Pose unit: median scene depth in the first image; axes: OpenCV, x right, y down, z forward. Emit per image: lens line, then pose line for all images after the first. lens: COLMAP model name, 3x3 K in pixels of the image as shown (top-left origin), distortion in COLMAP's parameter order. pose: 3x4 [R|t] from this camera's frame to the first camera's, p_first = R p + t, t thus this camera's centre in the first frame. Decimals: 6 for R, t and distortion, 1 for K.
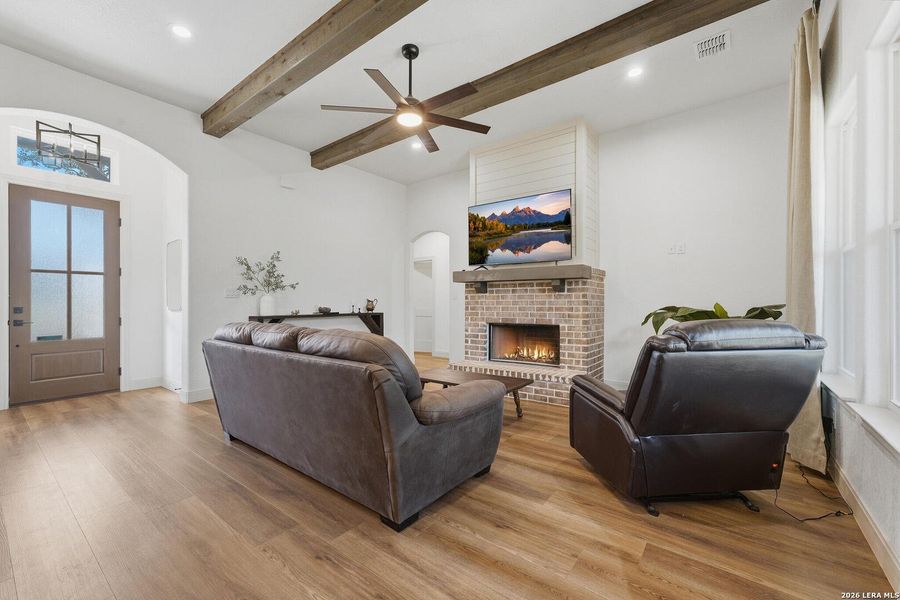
lens RADIAL K [[370.7, 0, 450.0], [0, 370.7, 300.0], [0, 0, 1]] dist [-0.000100, 0.000164]
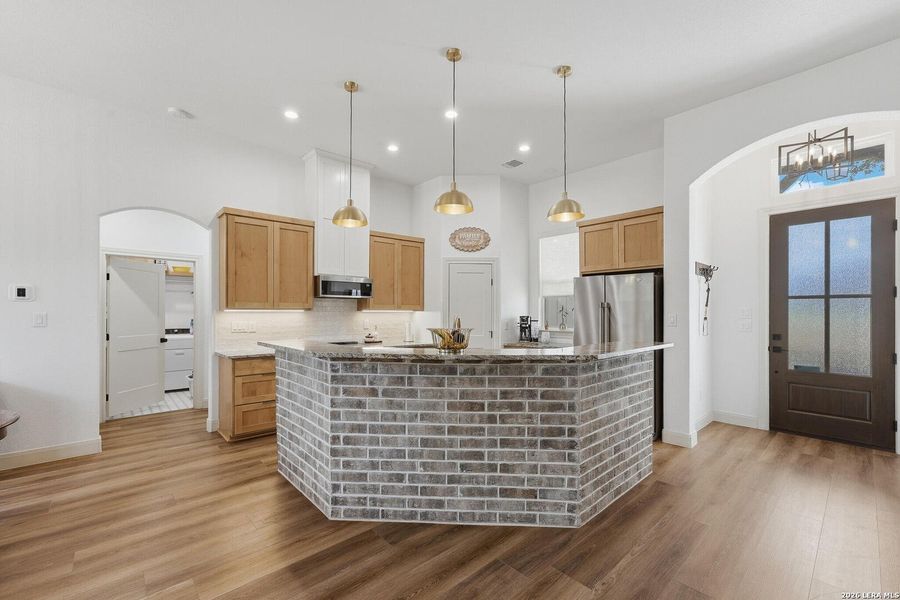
lens RADIAL K [[373.1, 0, 448.6], [0, 373.1, 313.7], [0, 0, 1]] dist [0.010408, 0.000256]
pose [[-0.164539, 0.006360, -0.986350, 0.007440], [0.003100, 0.999978, 0.005931, -0.040337], [0.986366, -0.002082, -0.164555, 0.244167]]
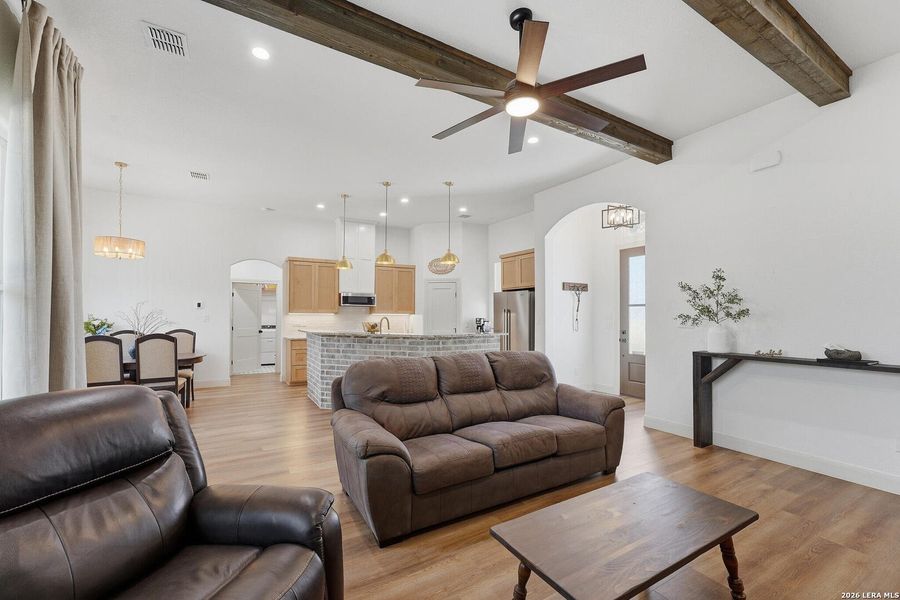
lens RADIAL K [[378.7, 0, 447.0], [0, 378.7, 312.3], [0, 0, 1]] dist [-0.000587, 0.000000]
pose [[-0.365820, -0.006727, -0.930661, 0.471394], [0.001079, 0.999970, -0.007653, -0.037919], [0.930685, -0.003804, -0.365802, 0.791724]]
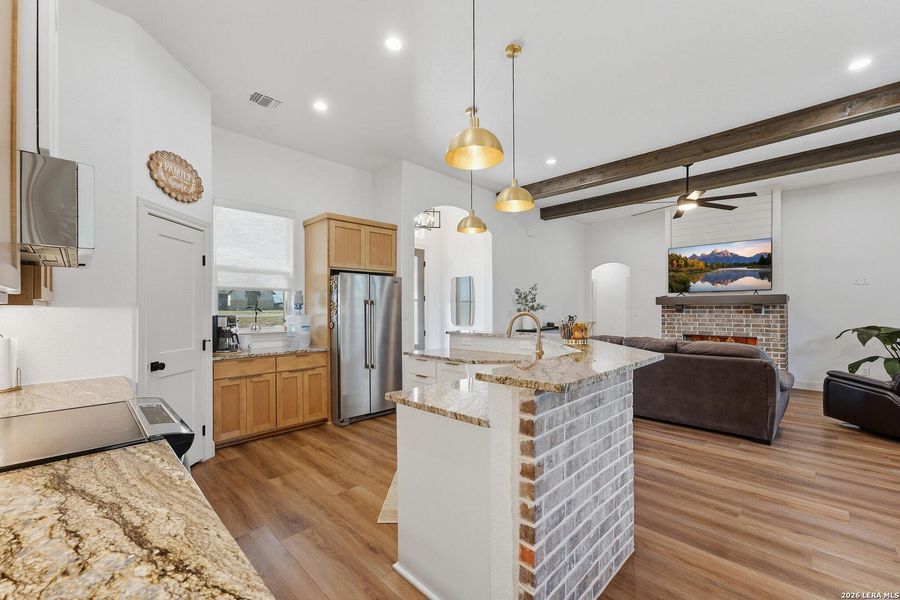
lens RADIAL K [[359.9, 0, 452.2], [0, 359.9, 296.4], [0, 0, 1]] dist [0.000767, 0.000253]
pose [[0.991927, -0.004202, -0.126738, -0.628580], [0.000488, 0.999570, -0.029320, -0.043599], [0.126807, 0.029022, 0.991503, -0.454691]]
